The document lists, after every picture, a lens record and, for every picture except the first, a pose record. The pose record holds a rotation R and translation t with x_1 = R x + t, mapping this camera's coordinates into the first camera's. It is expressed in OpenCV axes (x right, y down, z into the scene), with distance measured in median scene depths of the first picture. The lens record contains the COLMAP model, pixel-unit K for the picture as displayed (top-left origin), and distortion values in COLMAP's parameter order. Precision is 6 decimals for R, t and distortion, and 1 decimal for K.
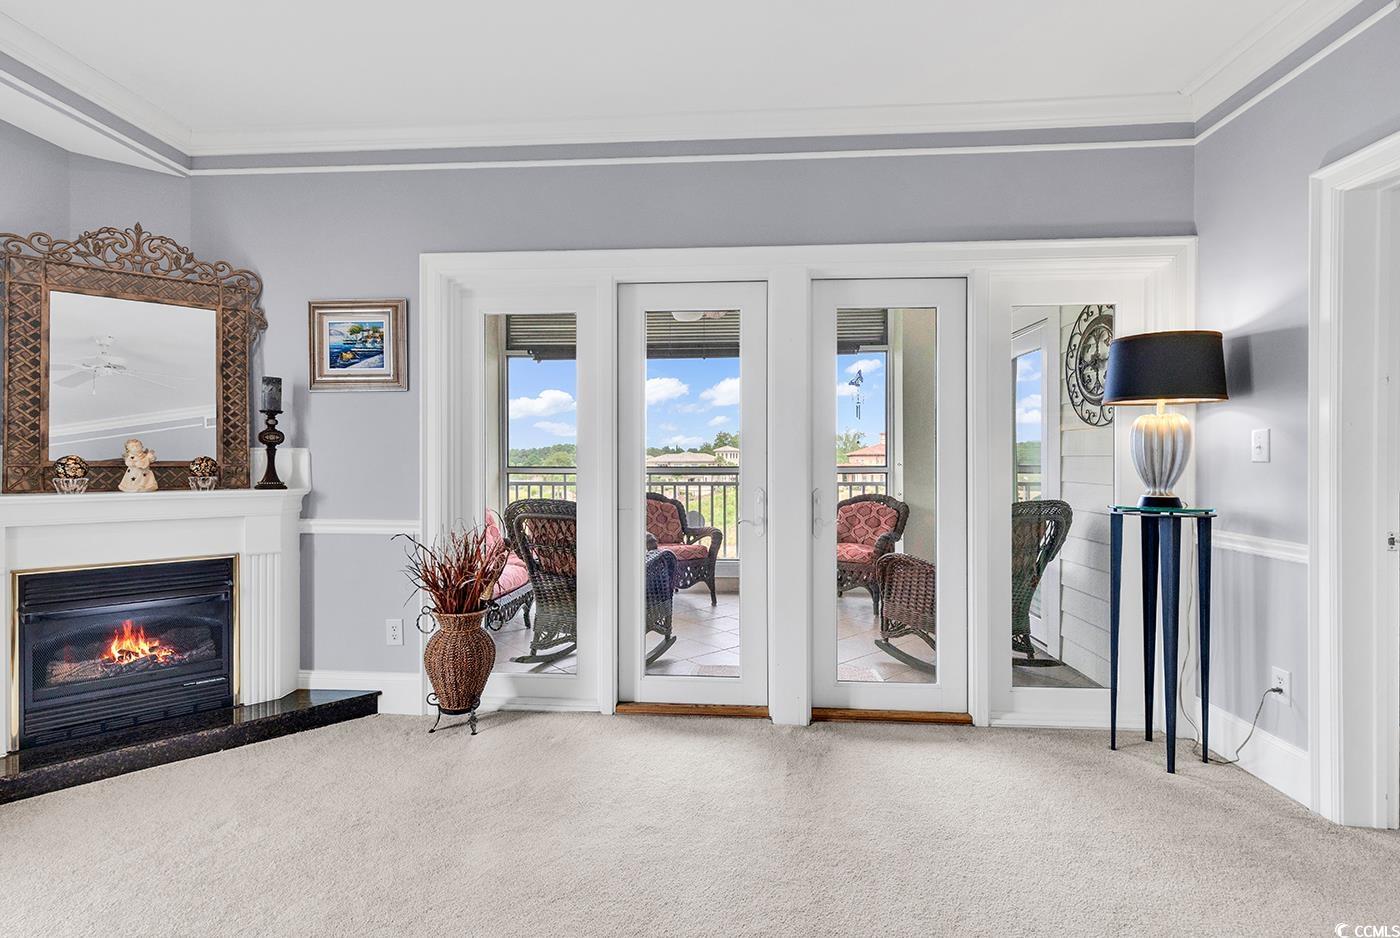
lens RADIAL K [[634.2, 0, 691.4], [0, 634.2, 464.1], [0, 0, 1]] dist [0.005011, 0.000427]
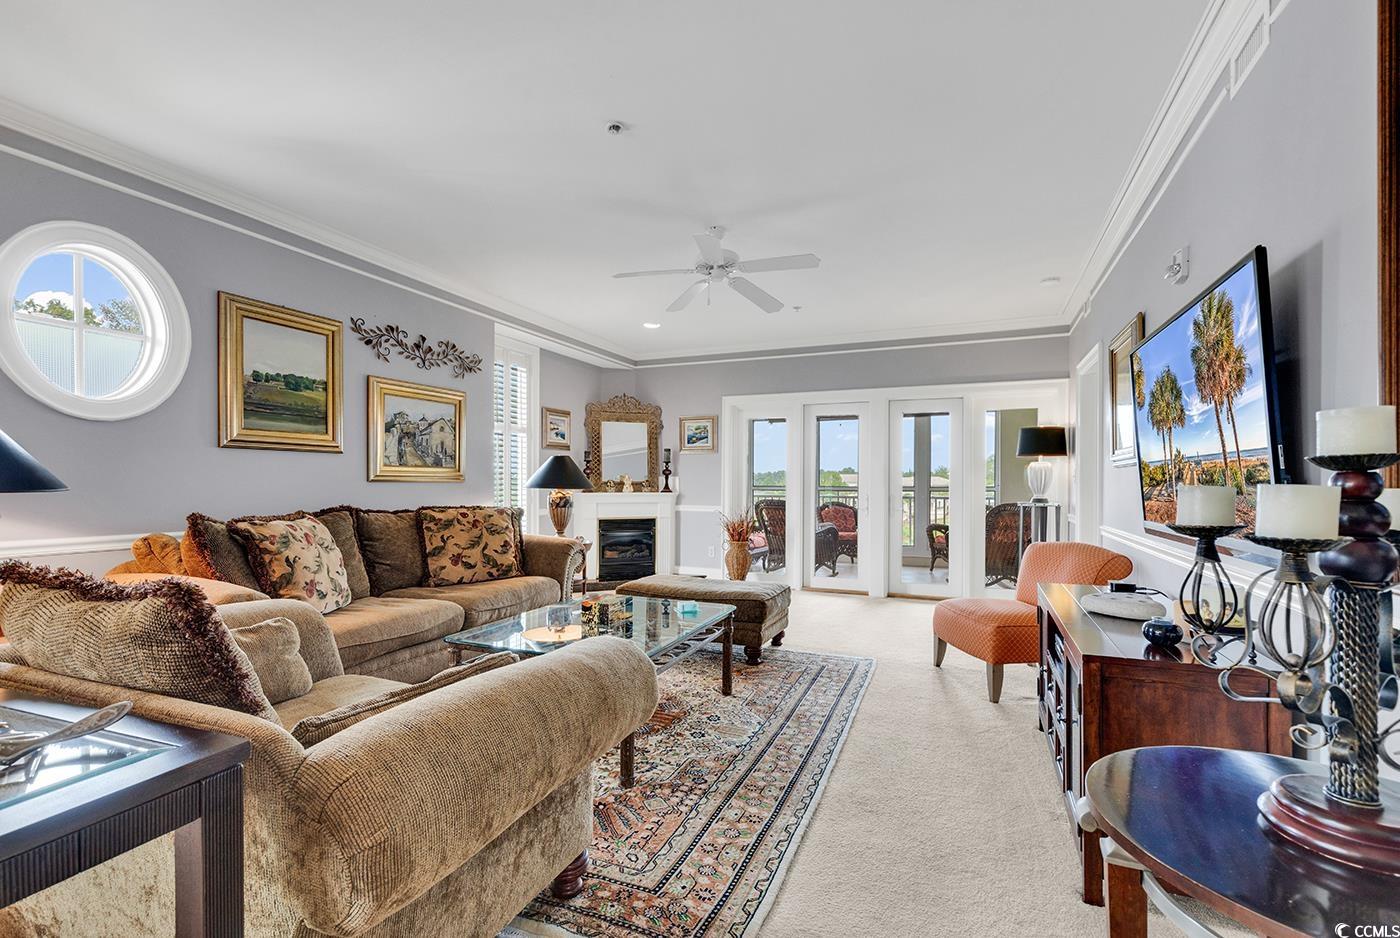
lens RADIAL K [[634.2, 0, 737.5], [0, 634.2, 483.8], [0, 0, 1]] dist [0.005011, 0.000427]
pose [[0.957039, 0.004329, -0.289926, 0.332497], [-0.005517, 0.999979, -0.003280, 0.010500], [0.289906, 0.004739, 0.957043, -1.303665]]
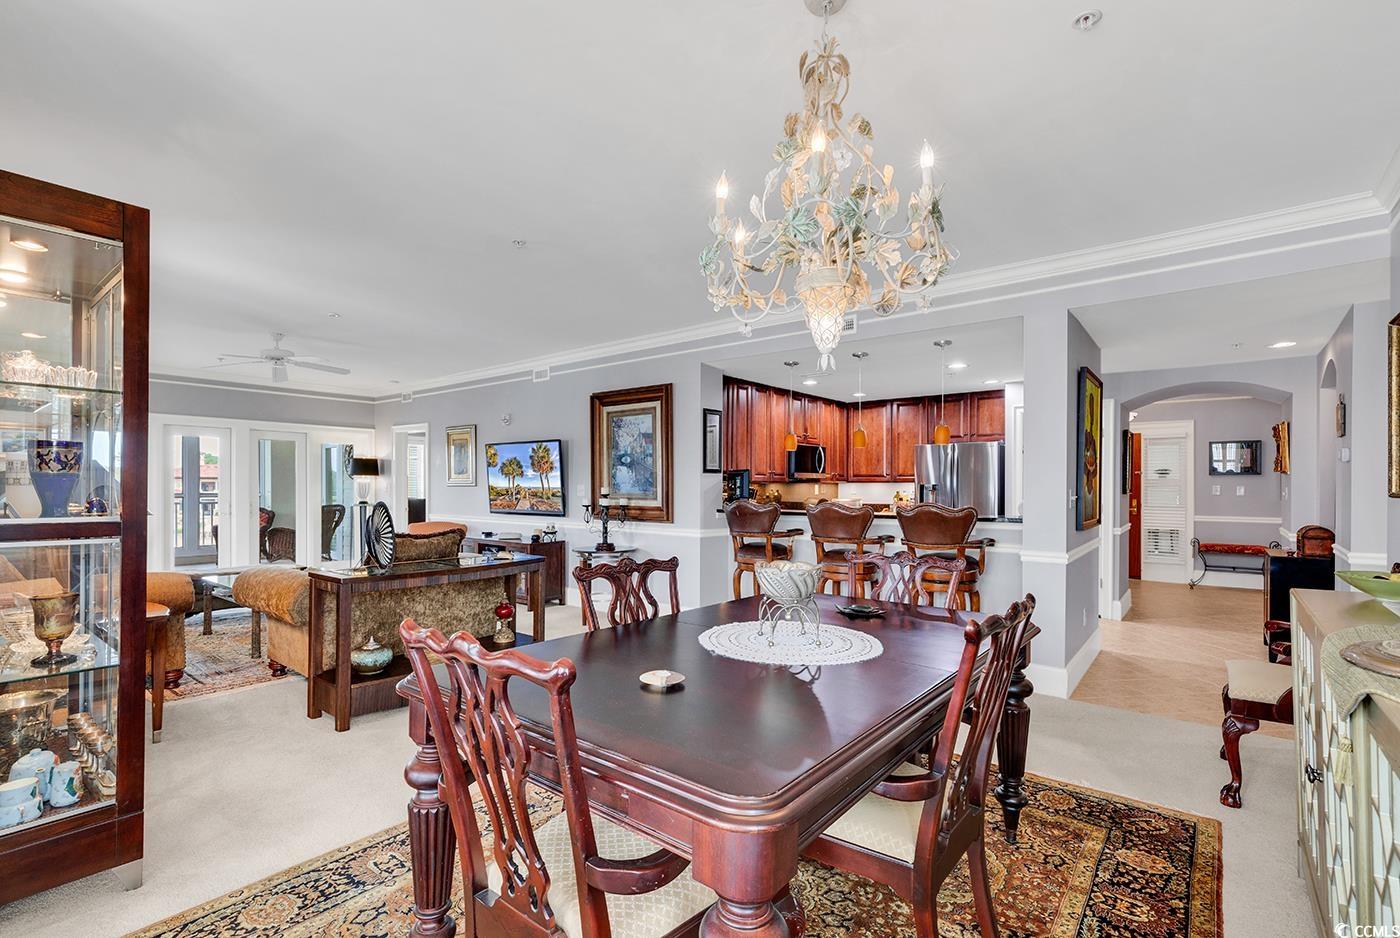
lens RADIAL K [[634.2, 0, 689.5], [0, 634.2, 480.8], [0, 0, 1]] dist [0.005011, 0.000427]
pose [[0.577236, 0.009281, 0.816525, -1.047808], [-0.000580, 0.999940, -0.010956, -0.025580], [-0.816577, 0.005851, 0.577206, -2.388990]]
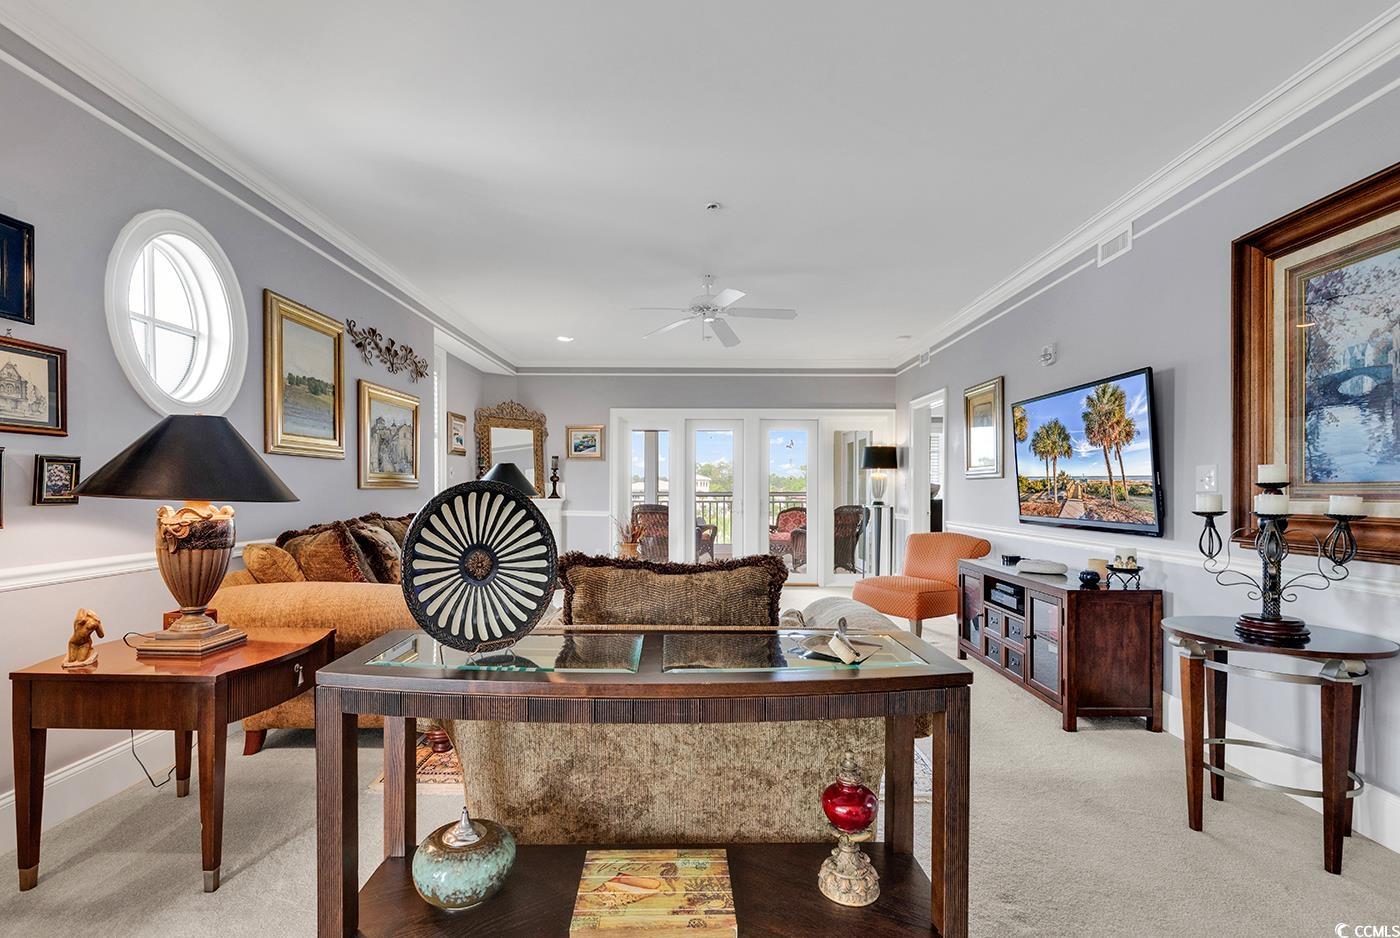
lens RADIAL K [[634.2, 0, 723.1], [0, 634.2, 501.7], [0, 0, 1]] dist [0.005011, 0.000427]
pose [[0.995732, 0.003413, 0.092230, -0.205068], [-0.004895, 0.999862, 0.015849, 0.007723], [-0.092163, -0.016232, 0.995612, -1.632683]]
